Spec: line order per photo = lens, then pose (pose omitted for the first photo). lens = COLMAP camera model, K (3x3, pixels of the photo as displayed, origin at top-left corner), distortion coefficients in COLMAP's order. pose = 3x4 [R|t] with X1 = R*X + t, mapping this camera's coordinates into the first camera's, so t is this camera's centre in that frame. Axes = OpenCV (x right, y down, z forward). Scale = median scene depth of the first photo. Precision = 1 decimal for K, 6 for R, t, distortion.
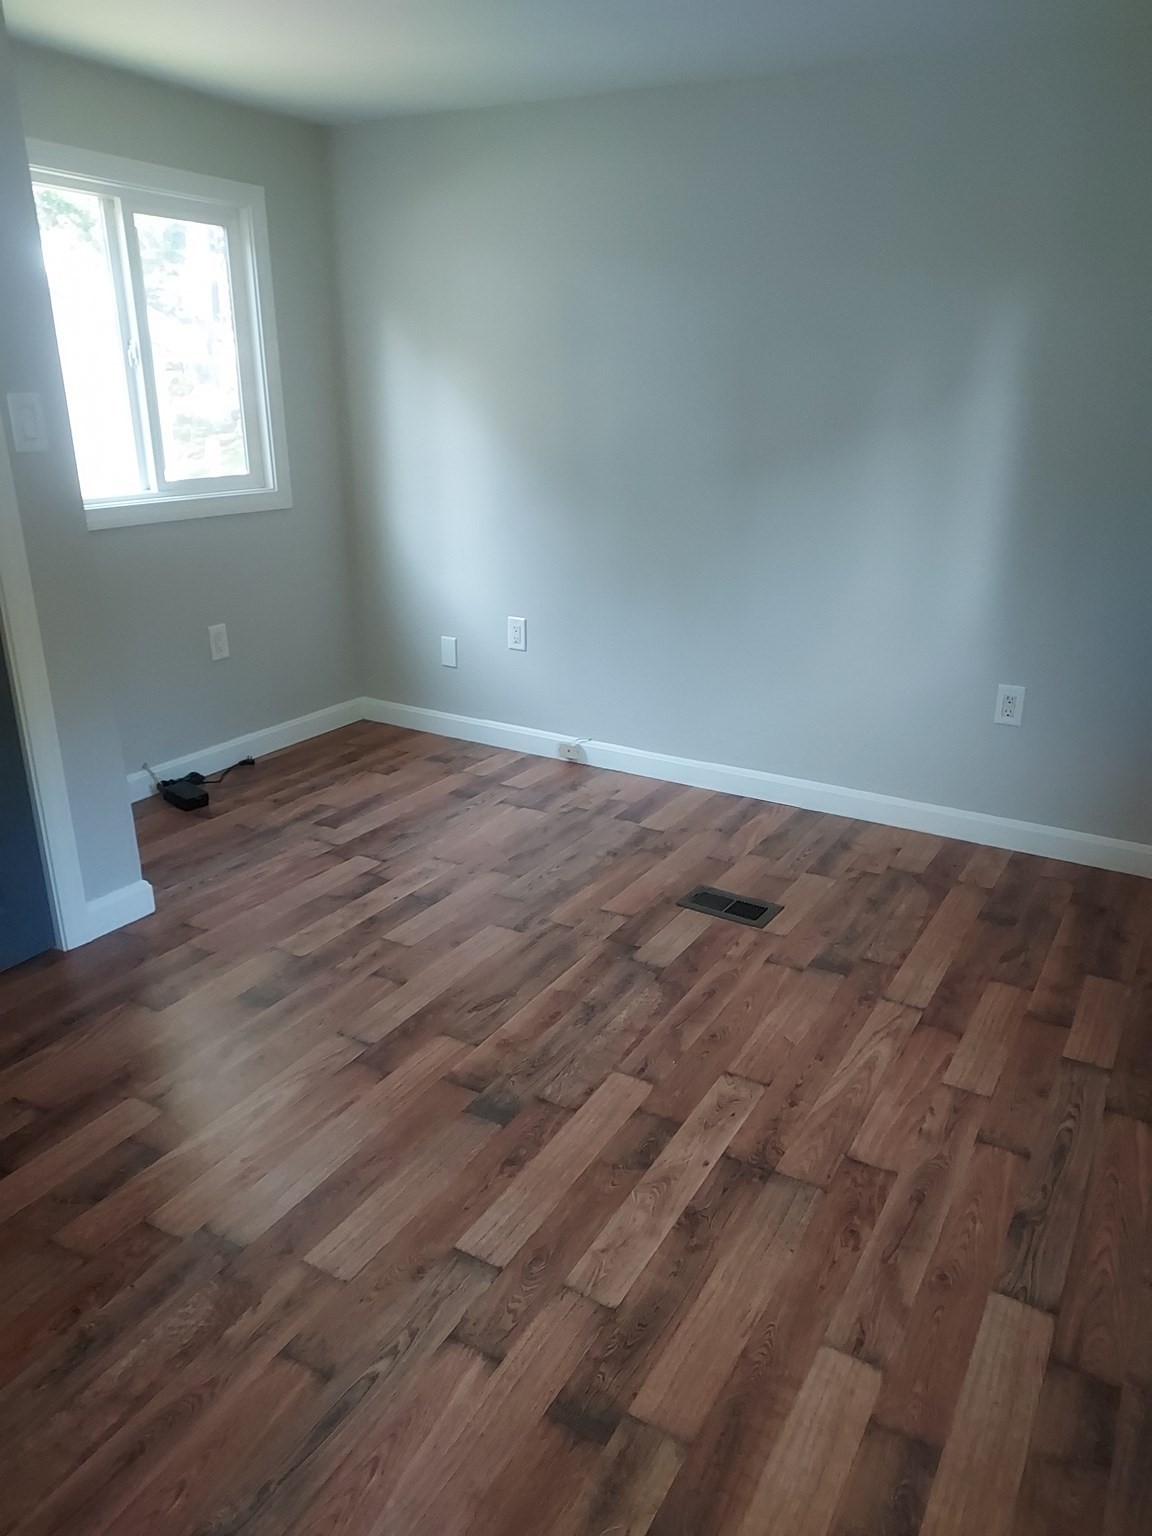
lens RADIAL K [[1103.8, 0, 588.9], [0, 1103.8, 775.9], [0, 0, 1]] dist [0.030825, 0.002855]
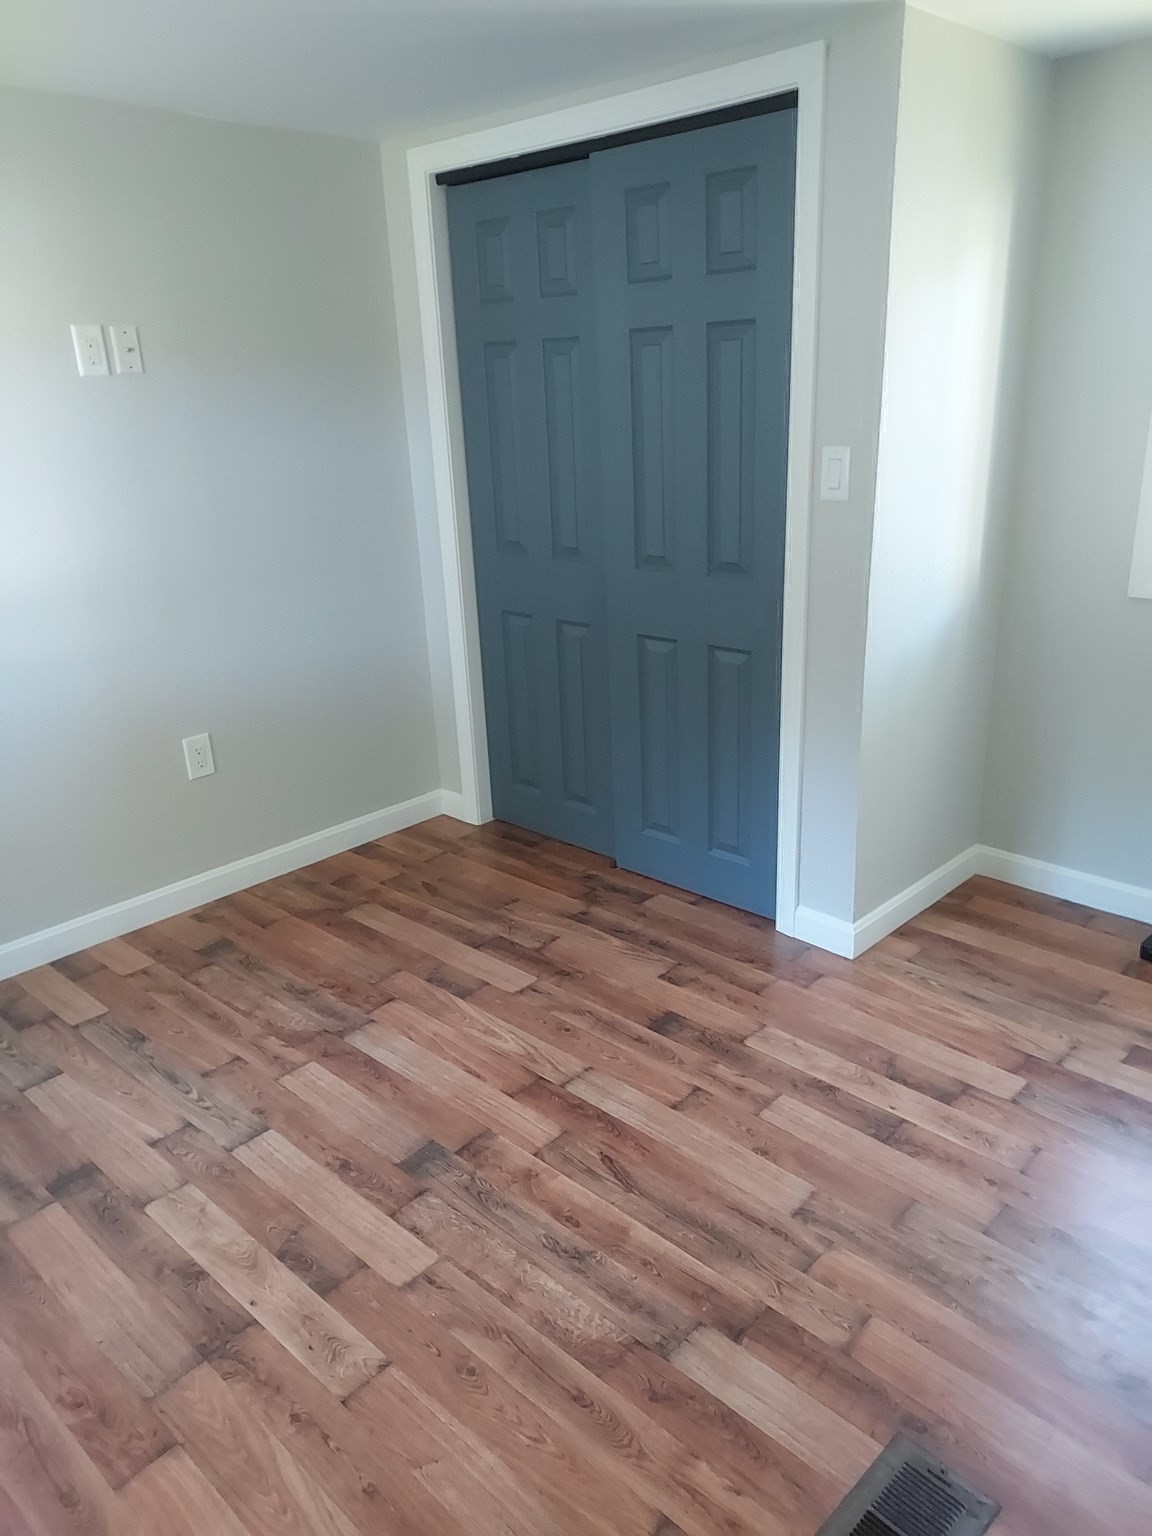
lens RADIAL K [[1103.8, 0, 588.9], [0, 1103.8, 775.9], [0, 0, 1]] dist [0.030825, 0.002855]
pose [[-0.222243, 0.337015, -0.914893, 0.735918], [-0.307662, 0.866176, 0.393805, -0.483624], [0.925177, 0.368999, -0.088815, 1.150890]]
